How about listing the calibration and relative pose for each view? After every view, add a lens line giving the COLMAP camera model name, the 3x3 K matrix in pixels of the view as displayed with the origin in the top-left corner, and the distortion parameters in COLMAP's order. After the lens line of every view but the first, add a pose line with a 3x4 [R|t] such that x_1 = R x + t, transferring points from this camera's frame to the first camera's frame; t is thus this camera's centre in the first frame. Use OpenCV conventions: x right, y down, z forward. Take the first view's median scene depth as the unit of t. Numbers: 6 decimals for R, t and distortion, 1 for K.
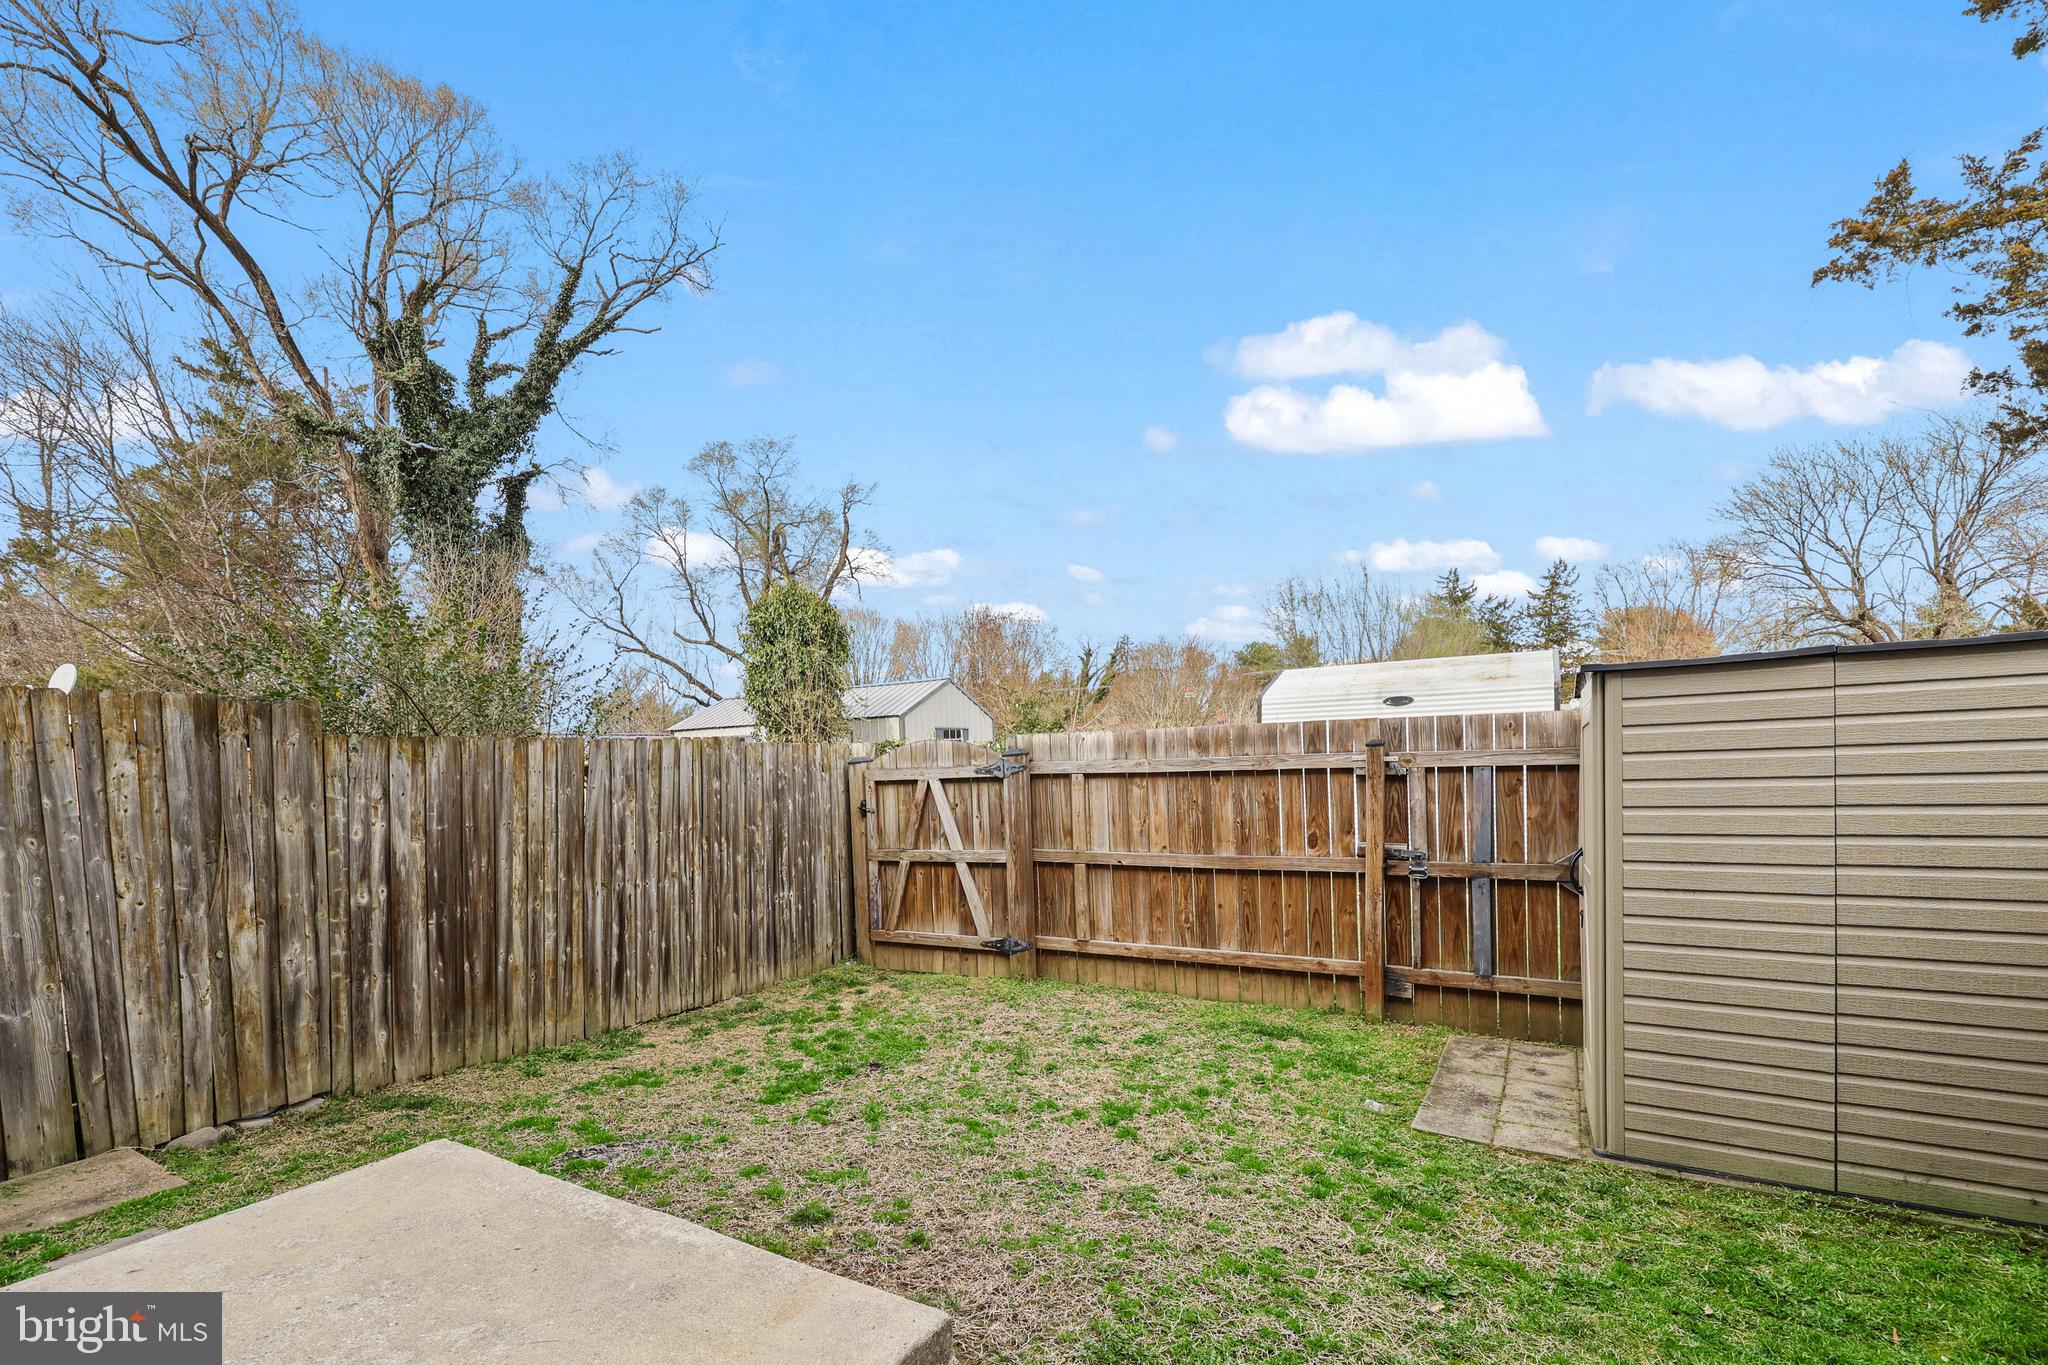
lens RADIAL K [[860.9, 0, 1004.5], [0, 860.9, 782.3], [0, 0, 1]] dist [0.000319, -0.000084]
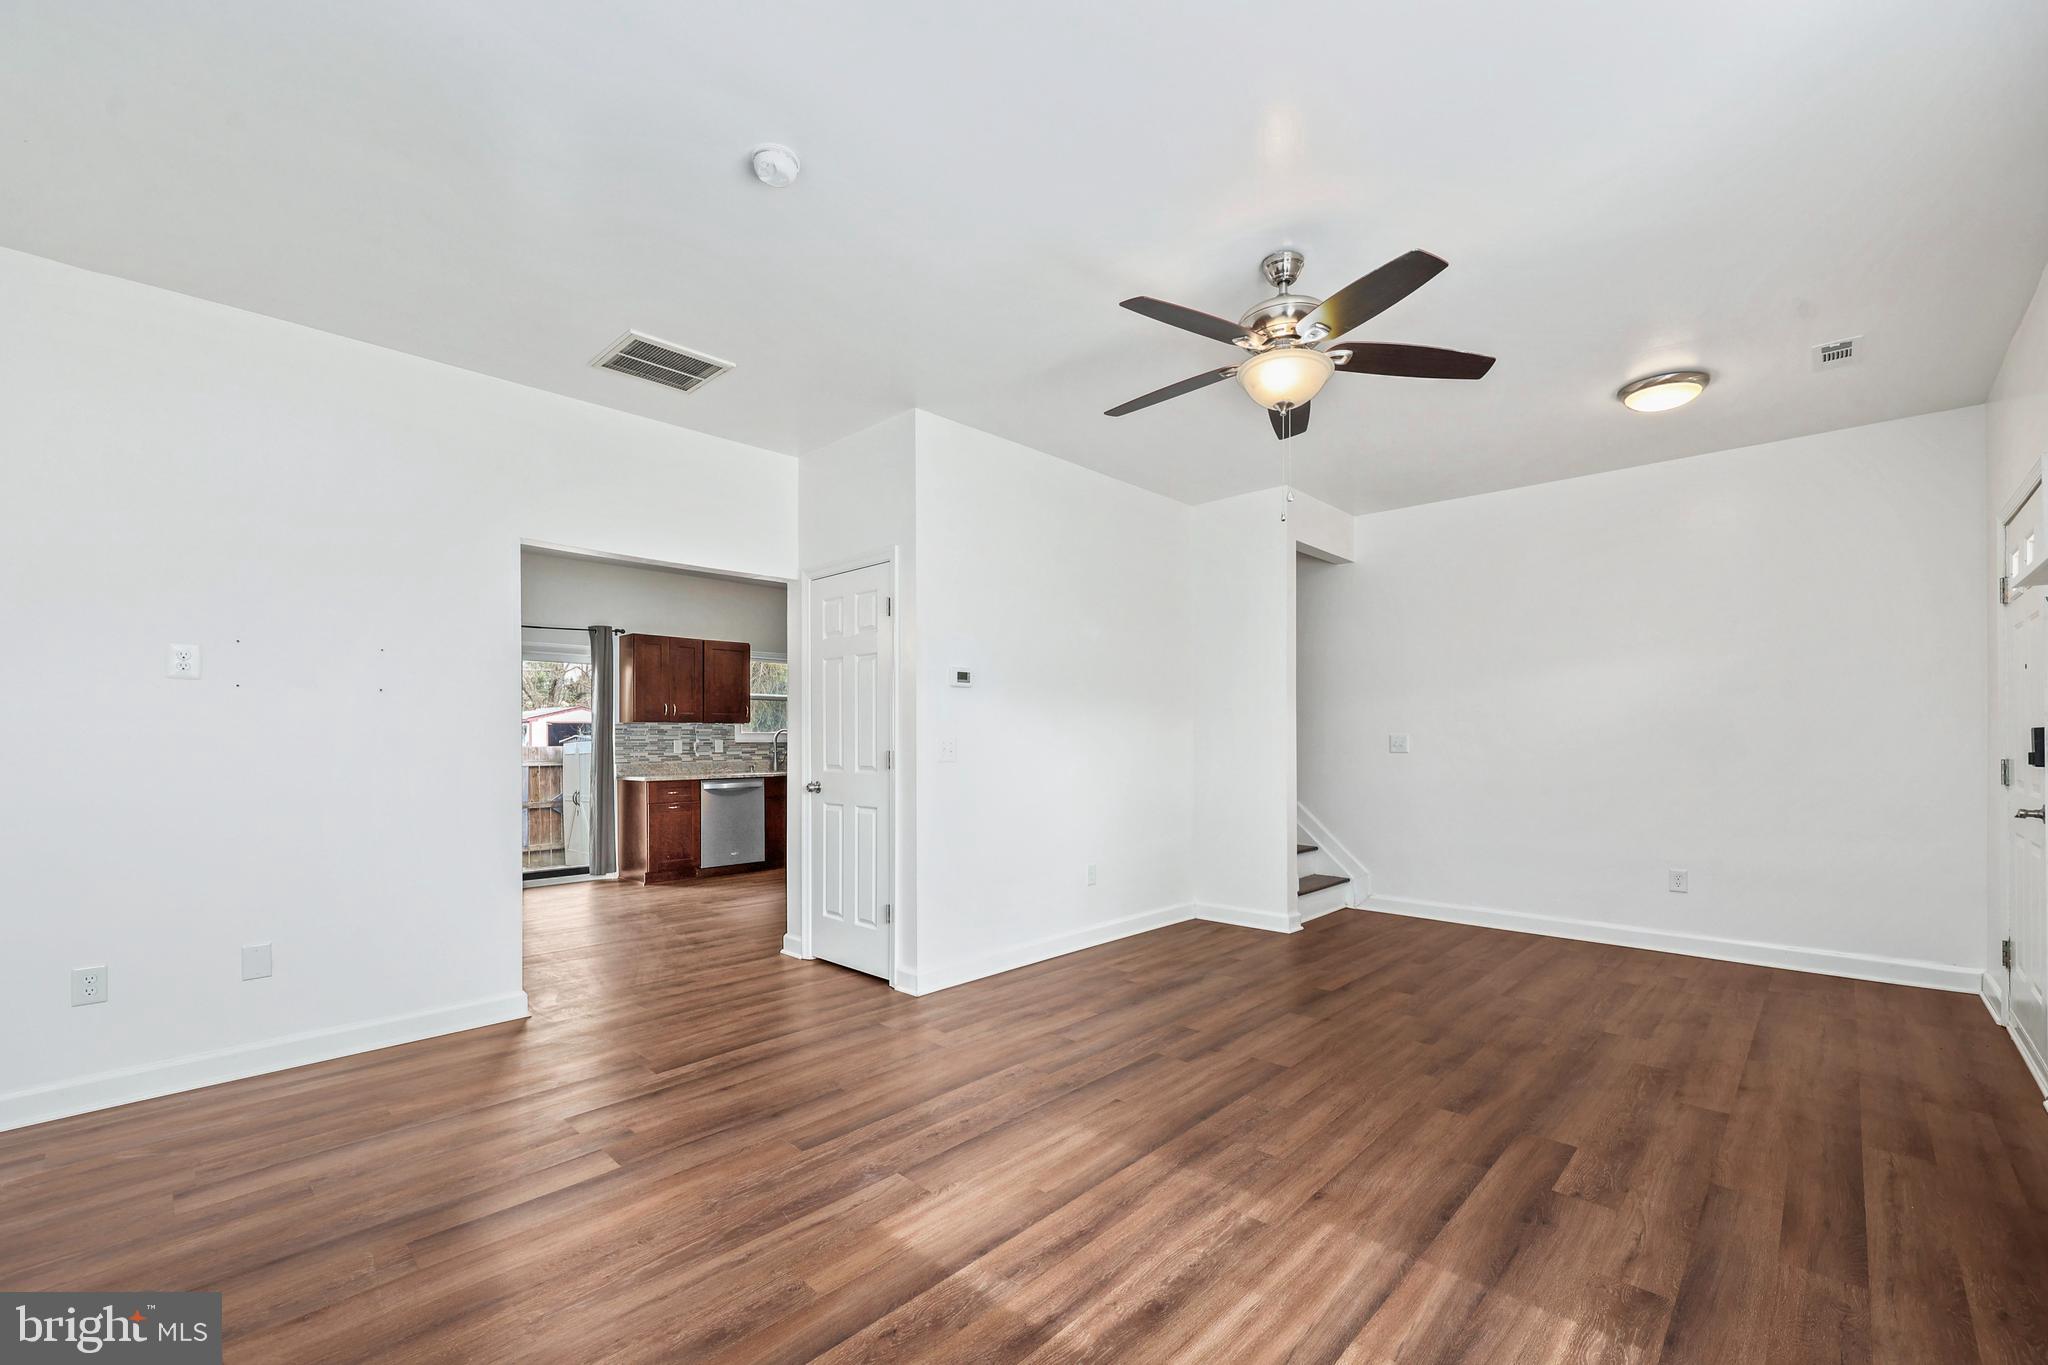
lens RADIAL K [[860.9, 0, 1046.7], [0, 860.9, 736.6], [0, 0, 1]] dist [0.000319, -0.000084]
pose [[0.189830, 0.037514, 0.981100, -1.401946], [0.023143, 0.998821, -0.042670, 0.032726], [-0.981544, 0.030806, 0.188738, -0.865551]]
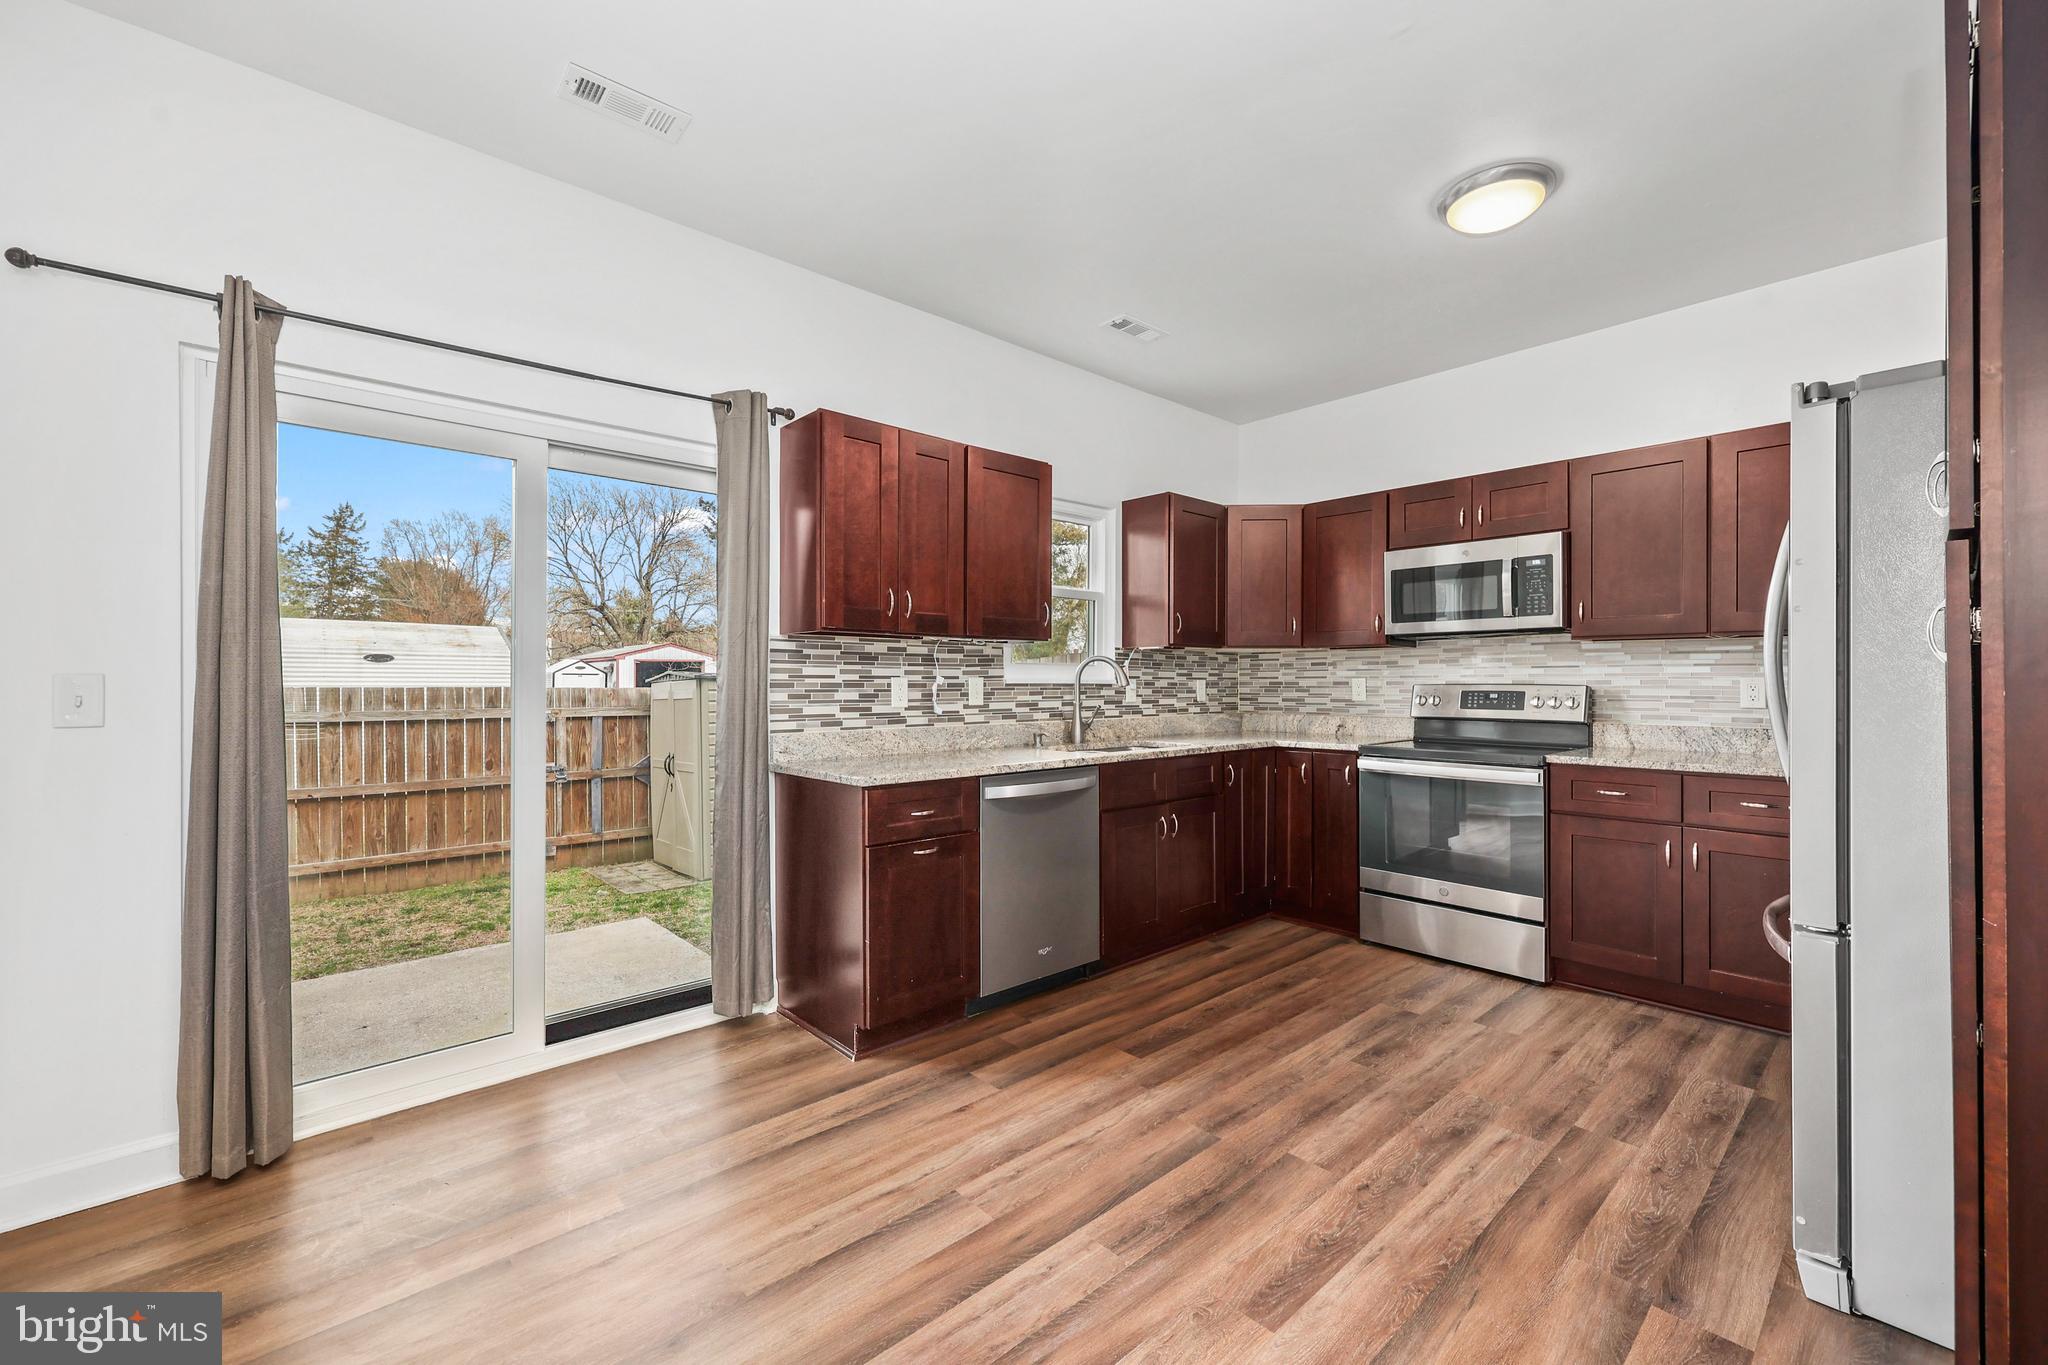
lens RADIAL K [[860.9, 0, 1030.4], [0, 860.9, 679.1], [0, 0, 1]] dist [0.000319, -0.000084]
pose [[0.283605, 0.037639, 0.958202, -0.752923], [0.015419, 0.998921, -0.043802, -0.002966], [-0.958817, 0.027197, 0.282719, -0.316440]]
